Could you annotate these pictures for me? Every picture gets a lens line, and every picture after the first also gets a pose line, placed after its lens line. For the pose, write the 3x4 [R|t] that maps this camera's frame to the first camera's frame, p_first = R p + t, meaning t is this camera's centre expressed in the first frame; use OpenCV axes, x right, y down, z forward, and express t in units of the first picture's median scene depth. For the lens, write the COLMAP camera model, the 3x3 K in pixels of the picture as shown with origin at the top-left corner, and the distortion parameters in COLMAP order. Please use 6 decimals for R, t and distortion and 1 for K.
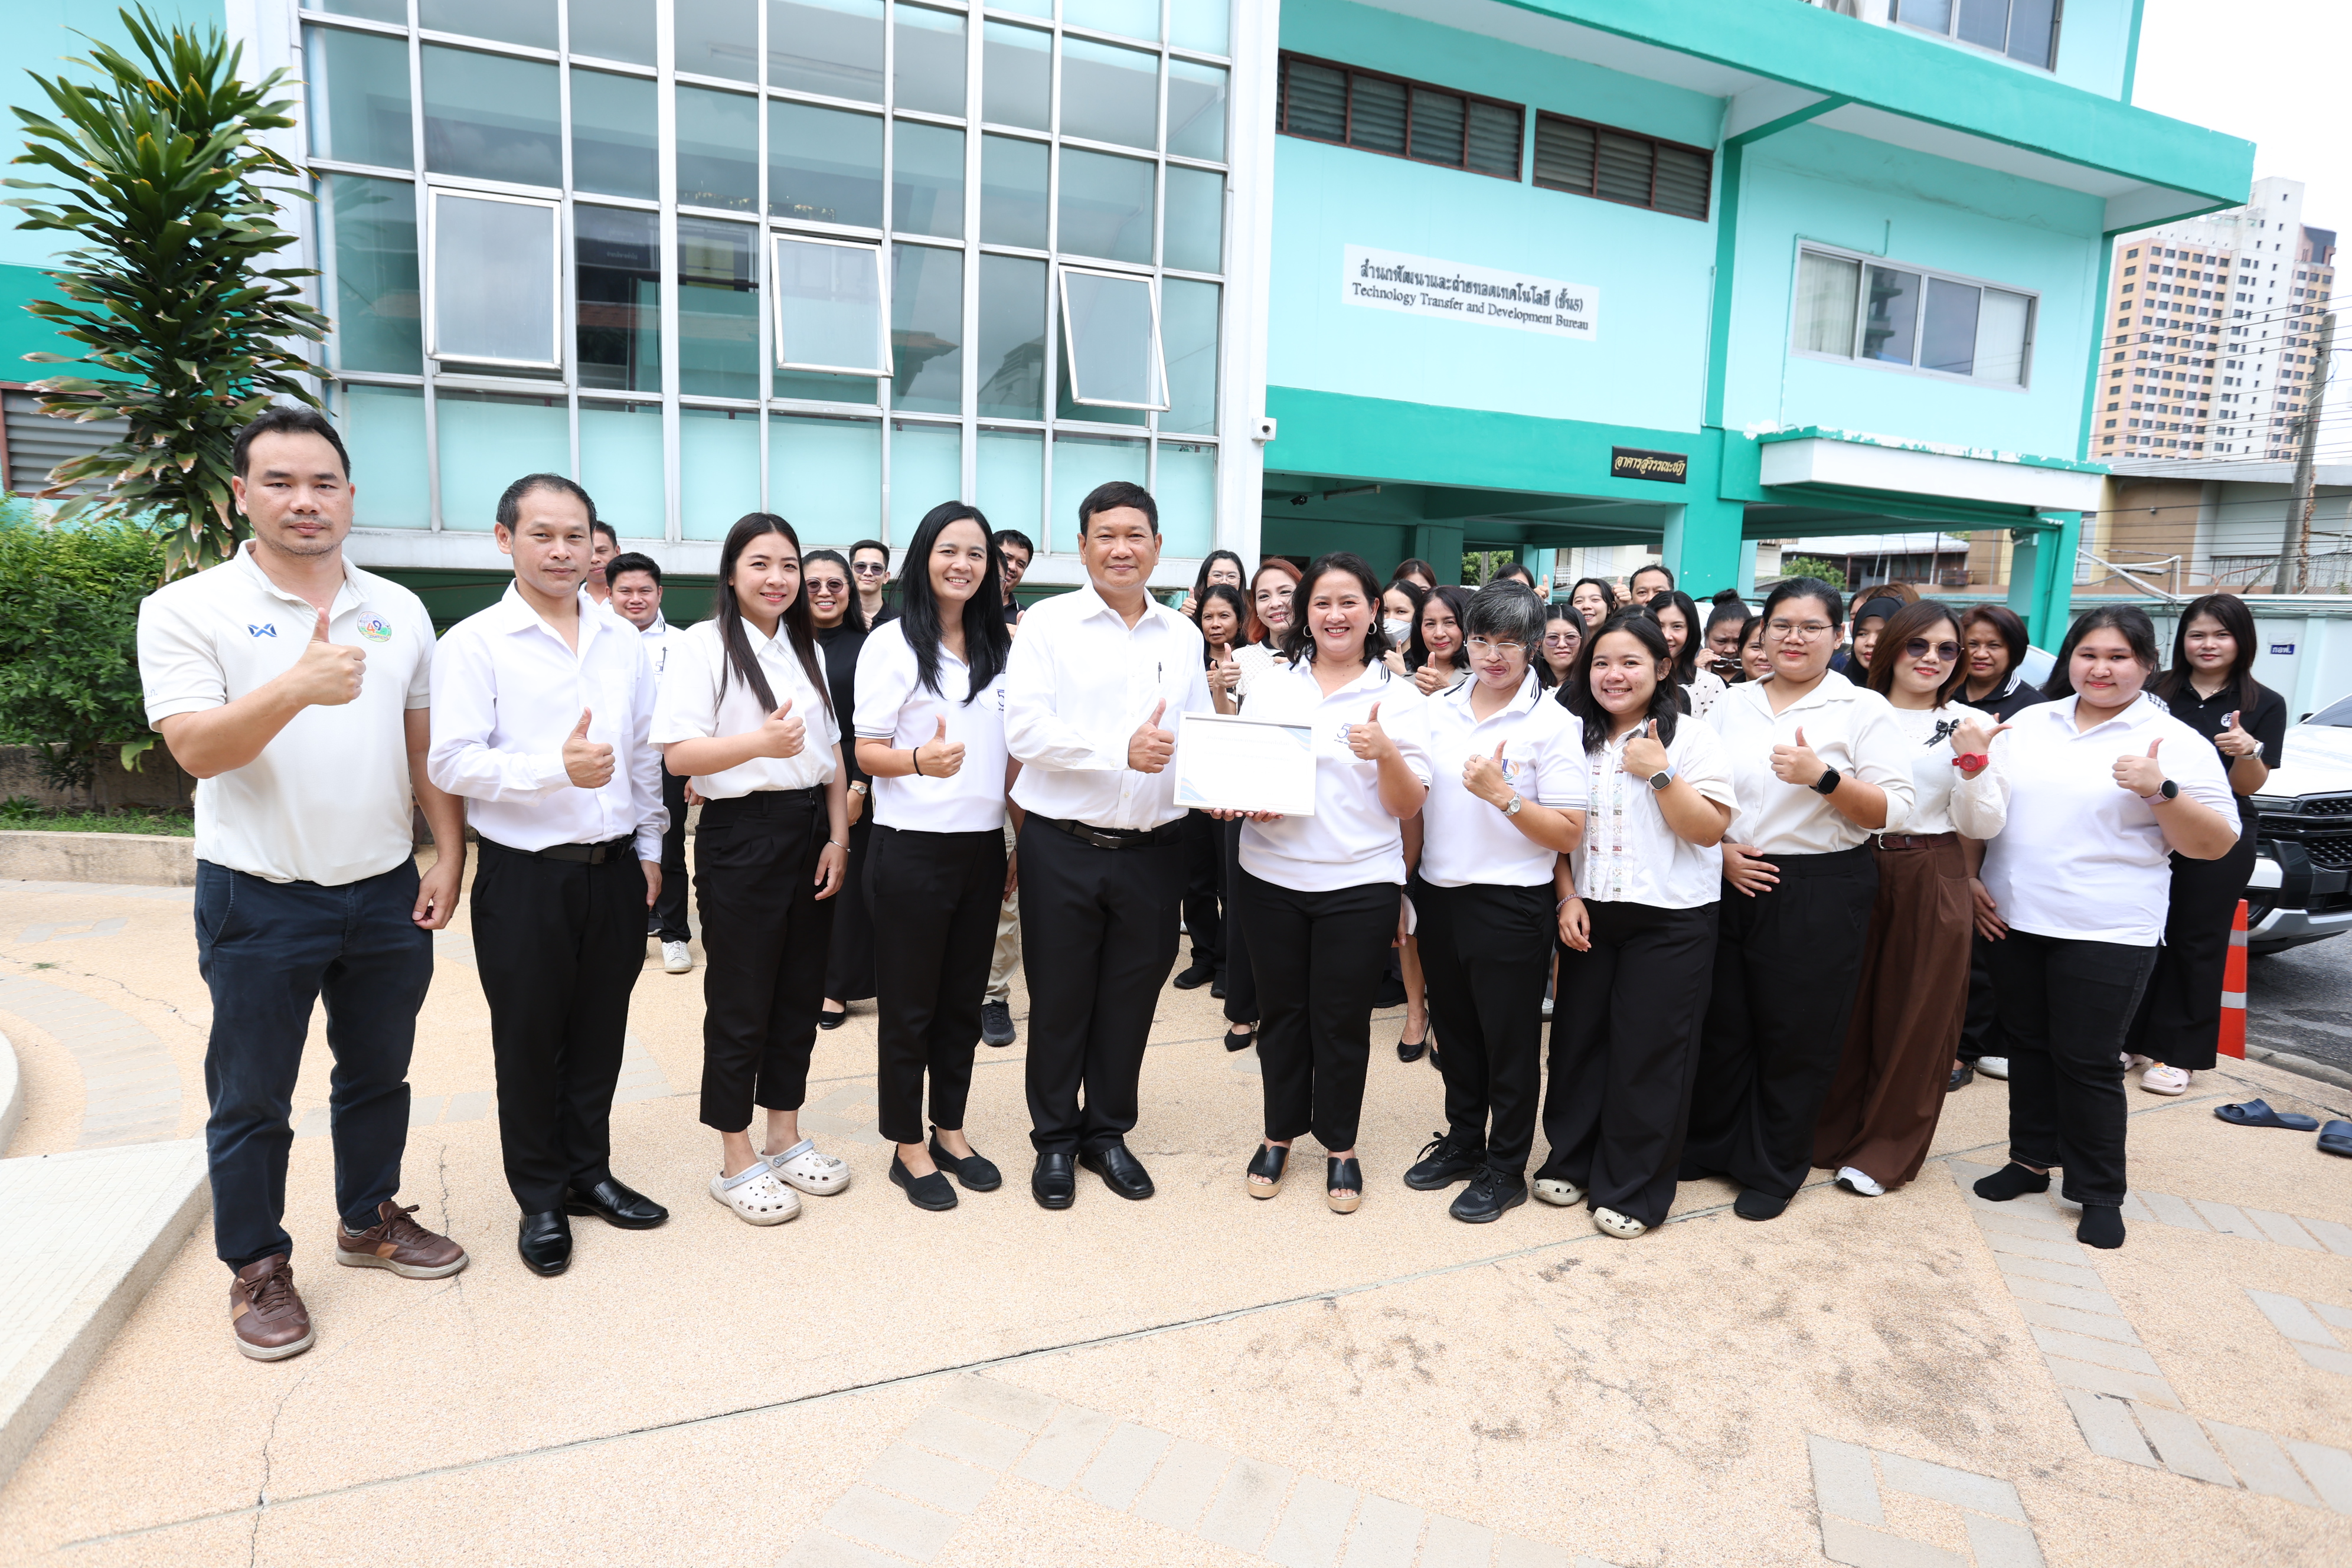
lens RADIAL K [[1233.4, 0, 1173.1], [0, 1233.4, 785.6], [0, 0, 1]] dist [-0.063796, 0.031747]
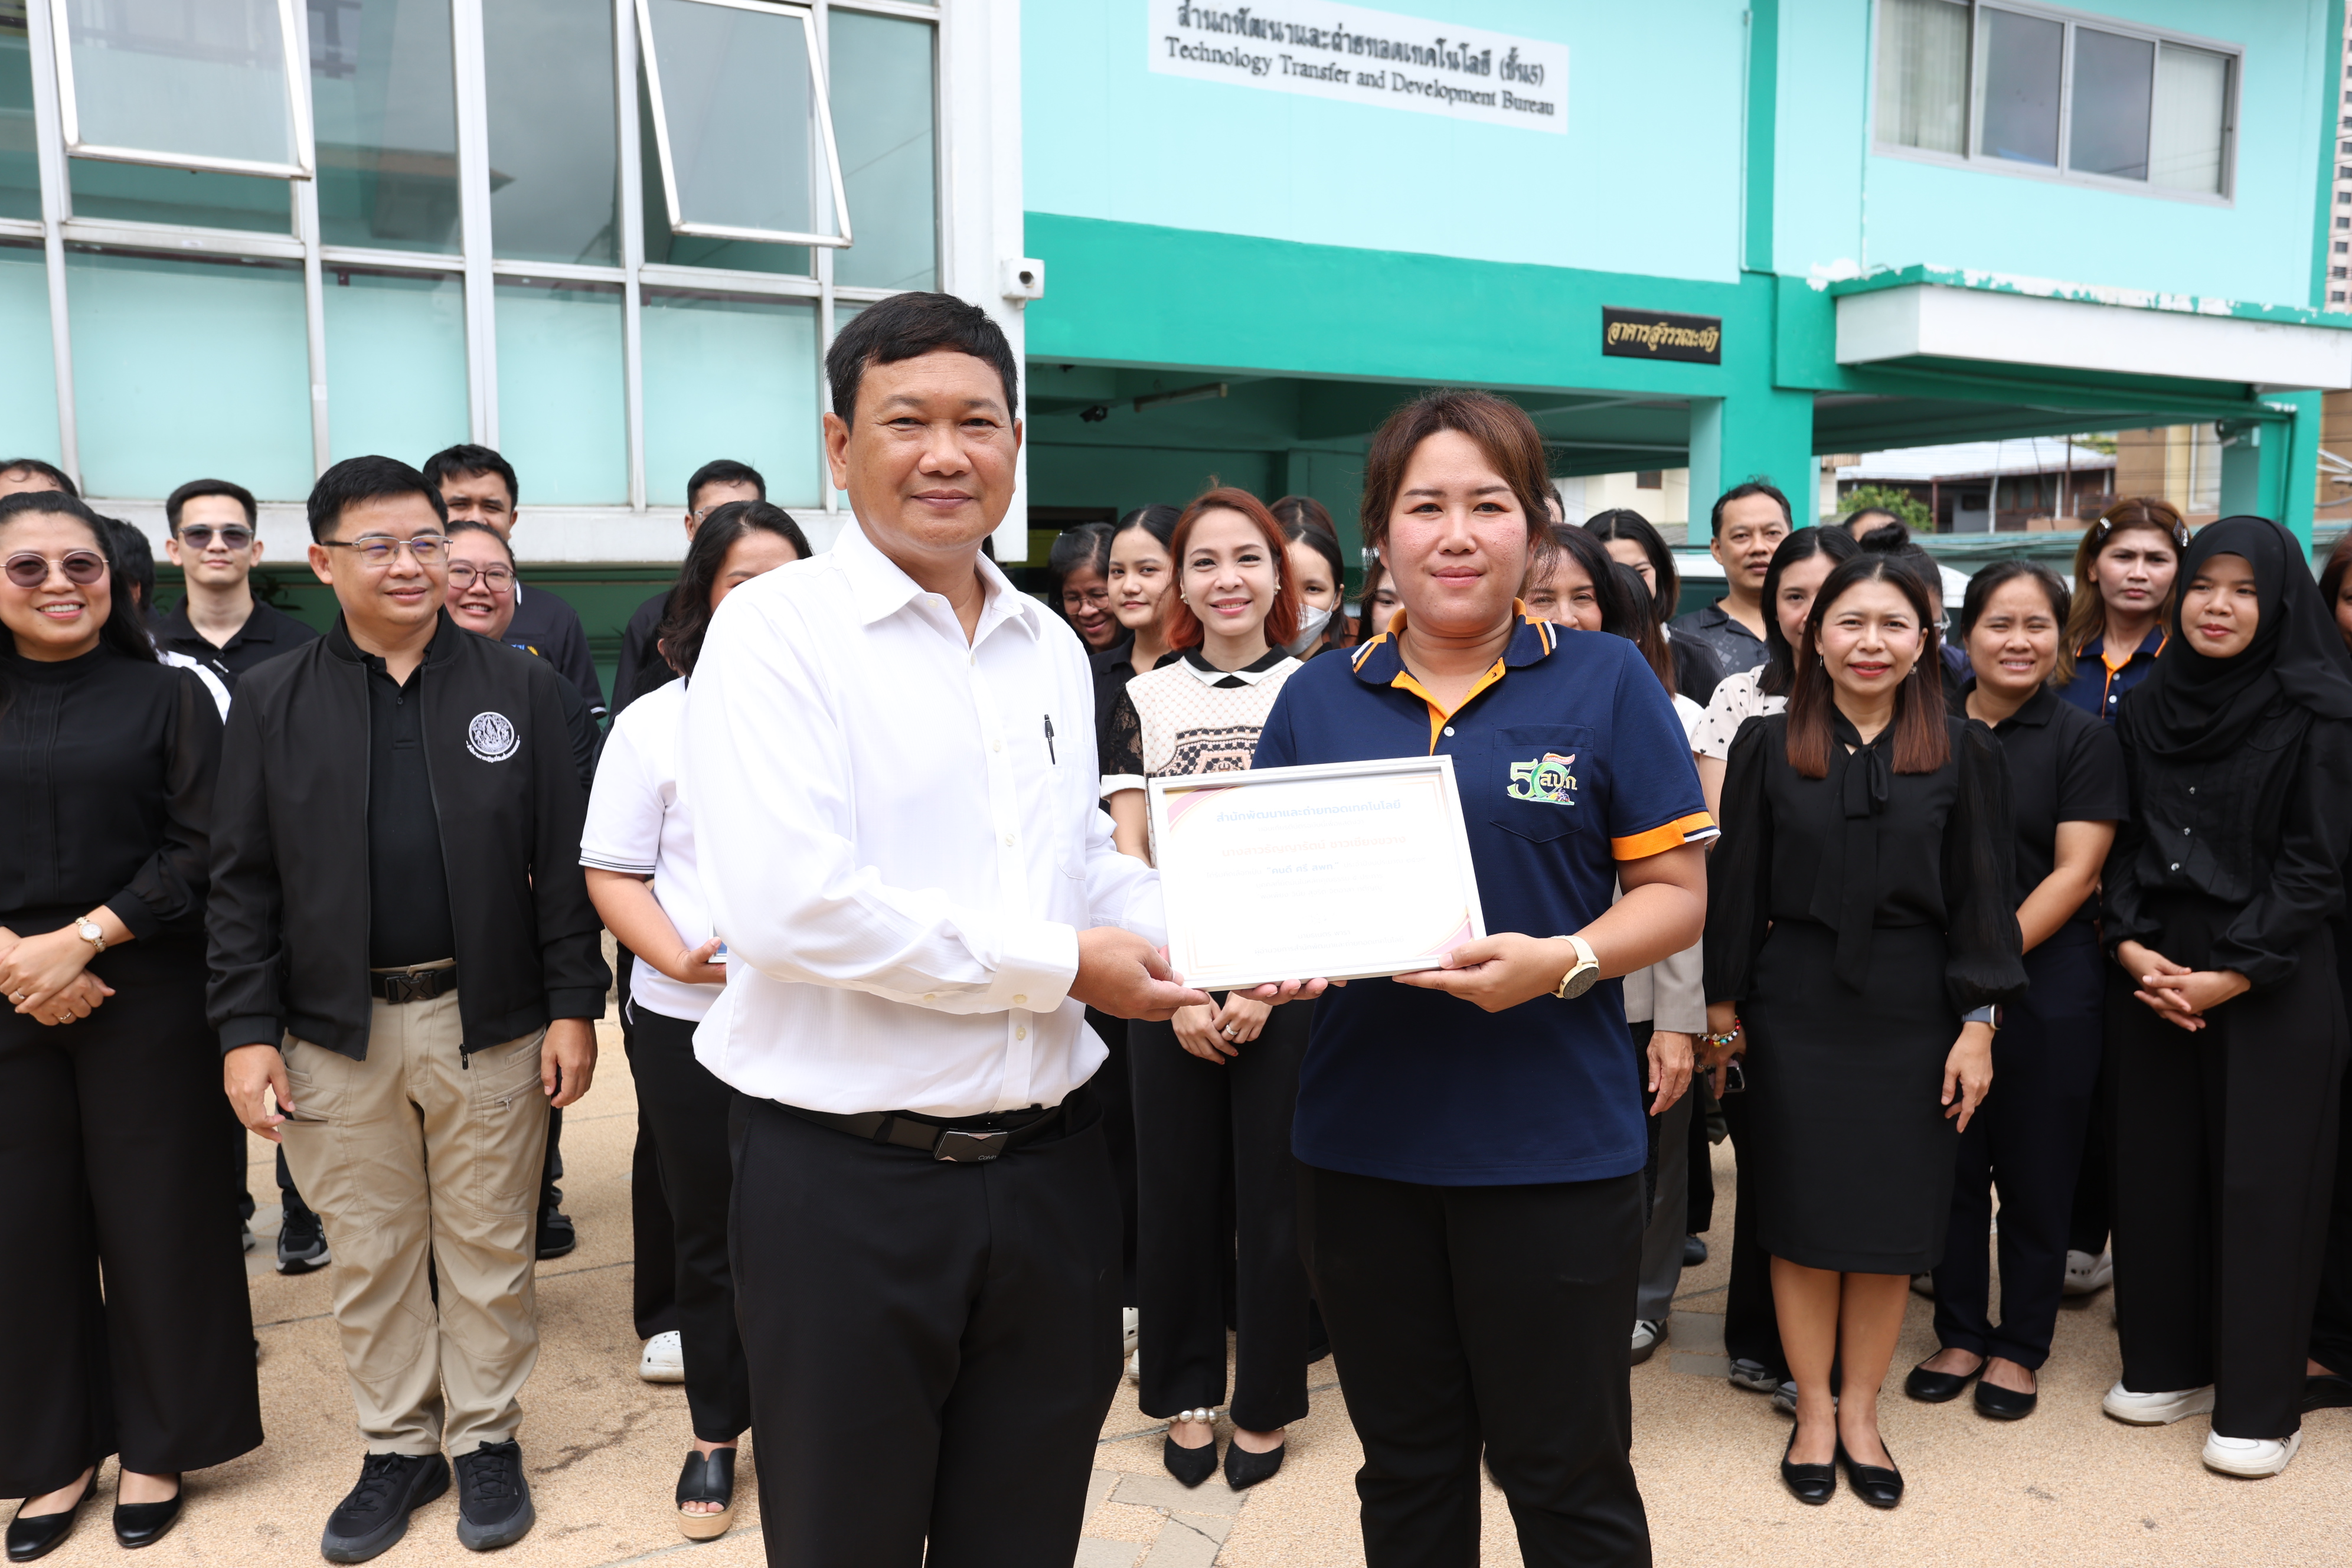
lens RADIAL K [[1942.8, 0, 1177.0], [0, 1942.8, 785.0], [0, 0, 1]] dist [-0.014091, 0.057337]
pose [[0.990010, -0.048026, 0.132563, 0.014505], [0.054127, 0.997616, -0.042807, -0.014446], [-0.130191, 0.049554, 0.990250, 0.114316]]
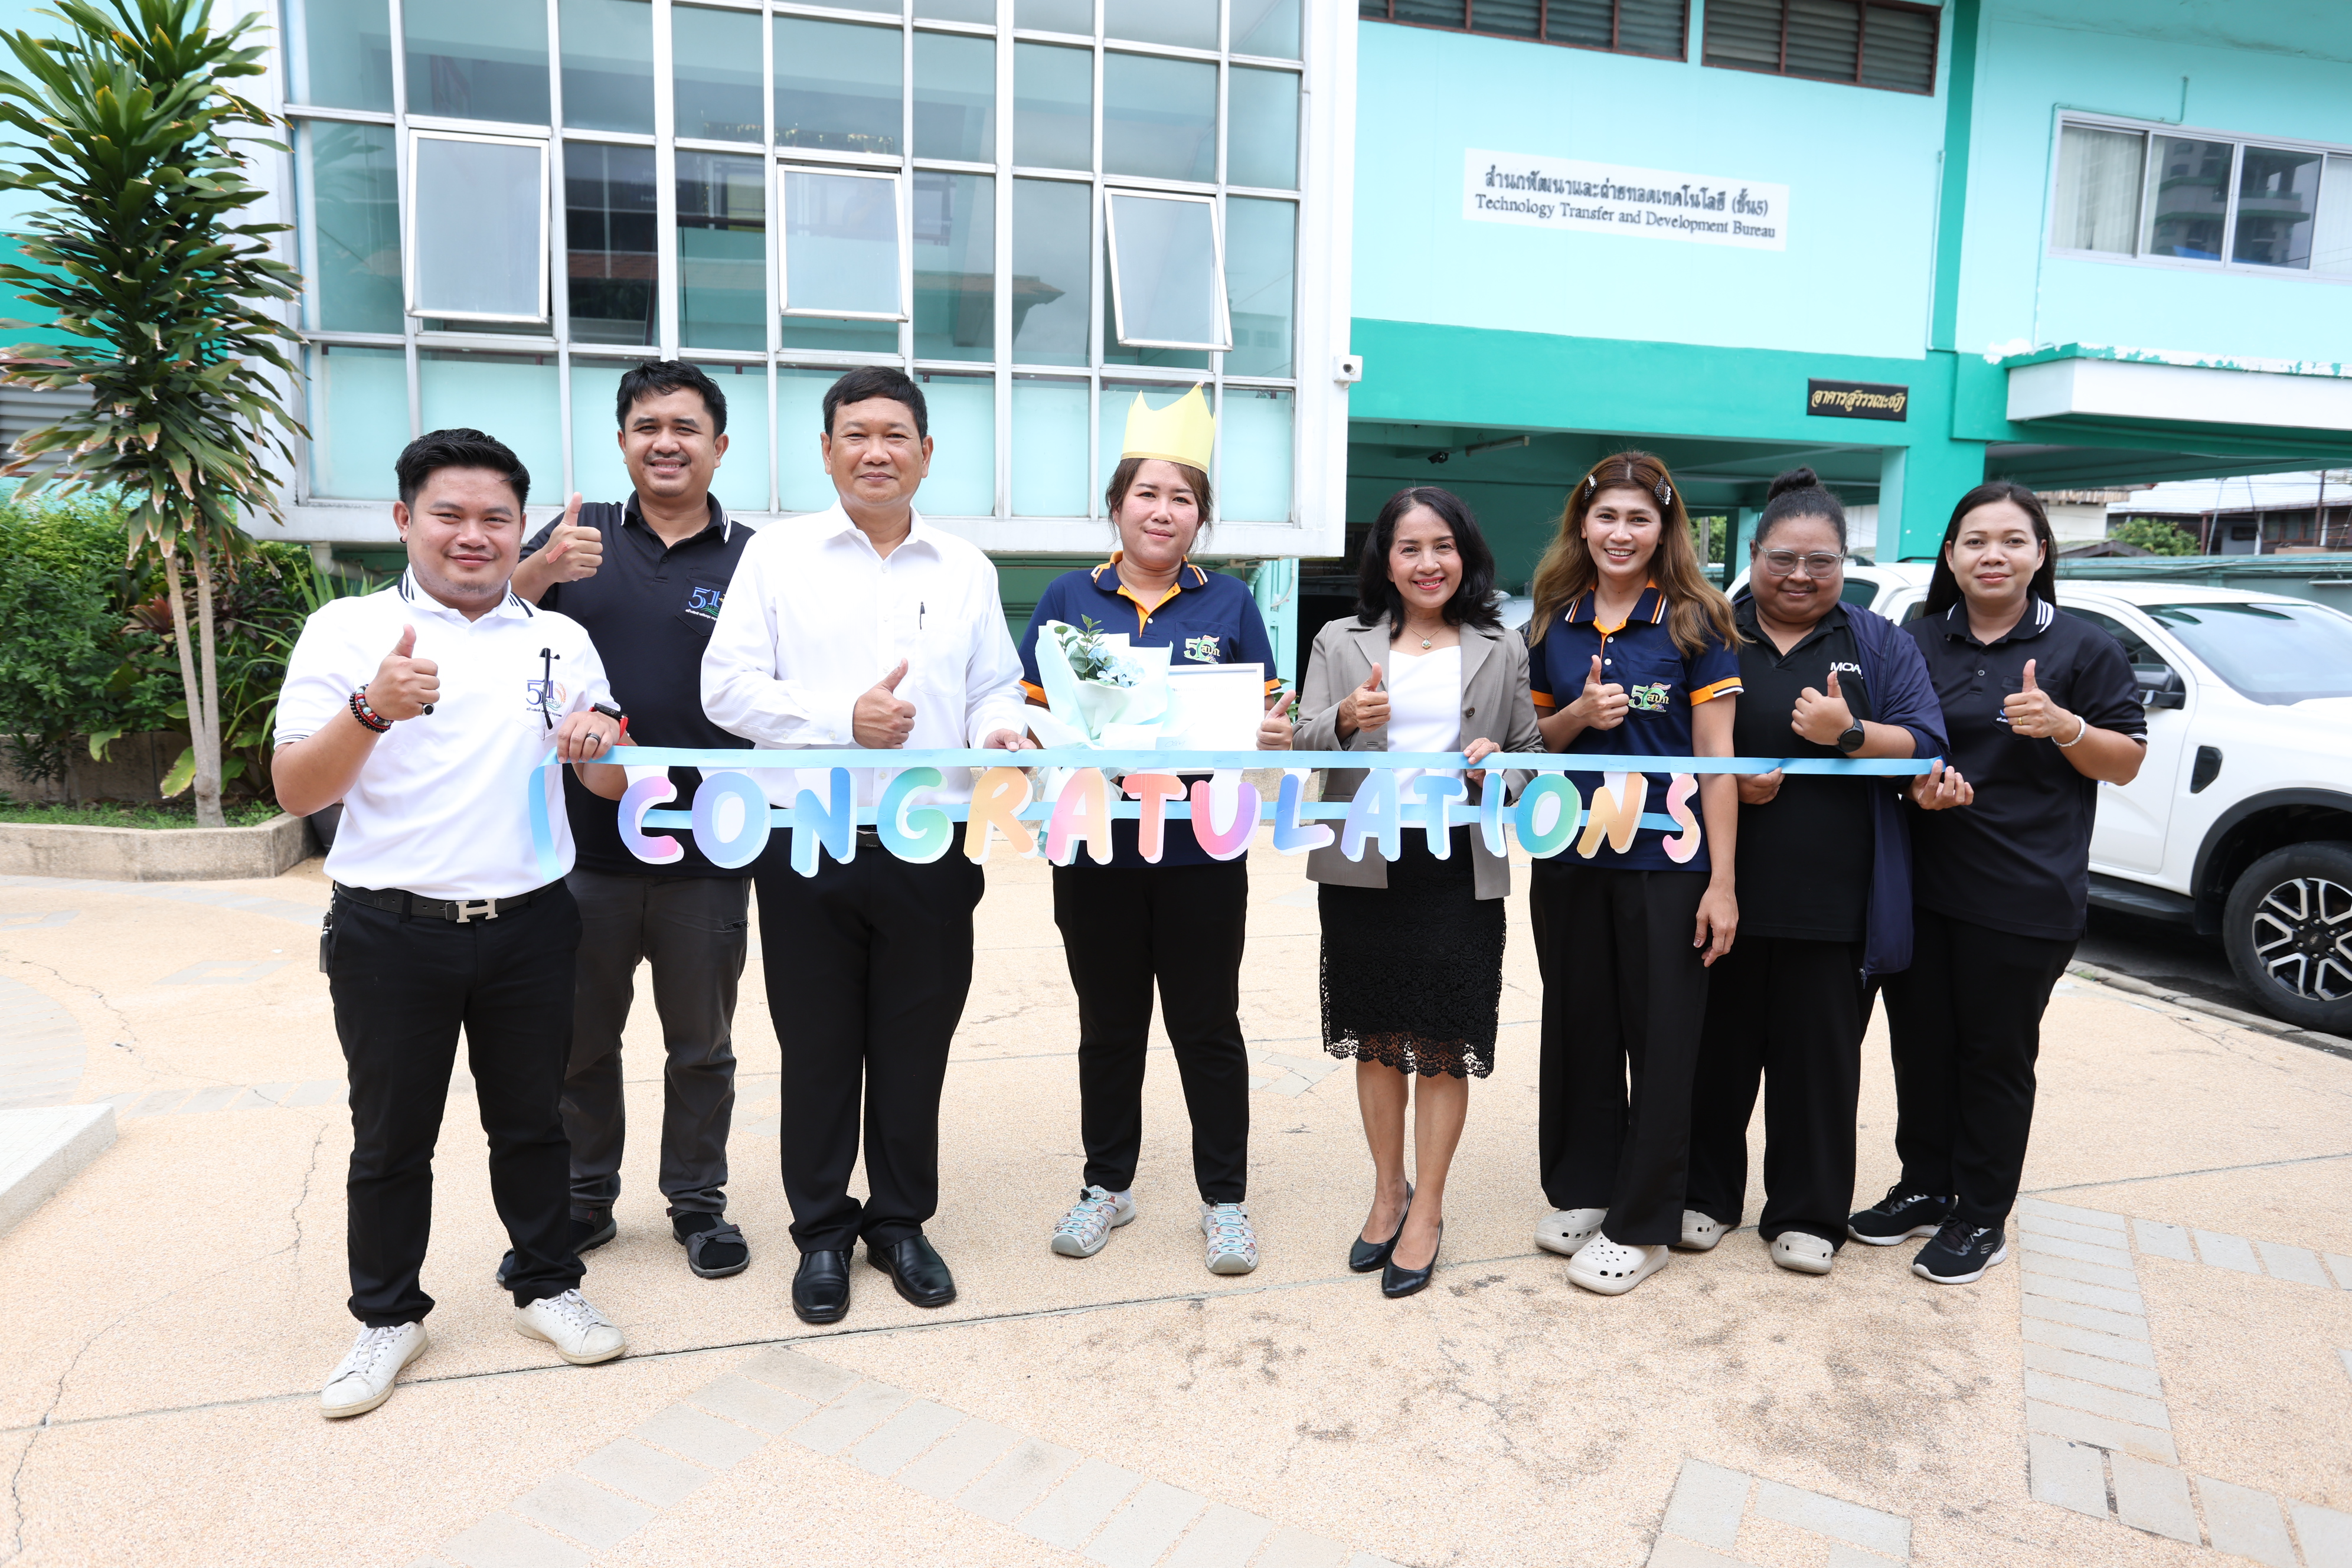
lens RADIAL K [[1477.9, 0, 1173.2], [0, 1477.9, 785.9], [0, 0, 1]] dist [-0.054410, 0.047924]
pose [[0.993033, -0.000027, -0.117837, 0.075549], [-0.002129, 0.999833, -0.018172, 0.019492], [0.117818, 0.018296, 0.992867, -0.027123]]
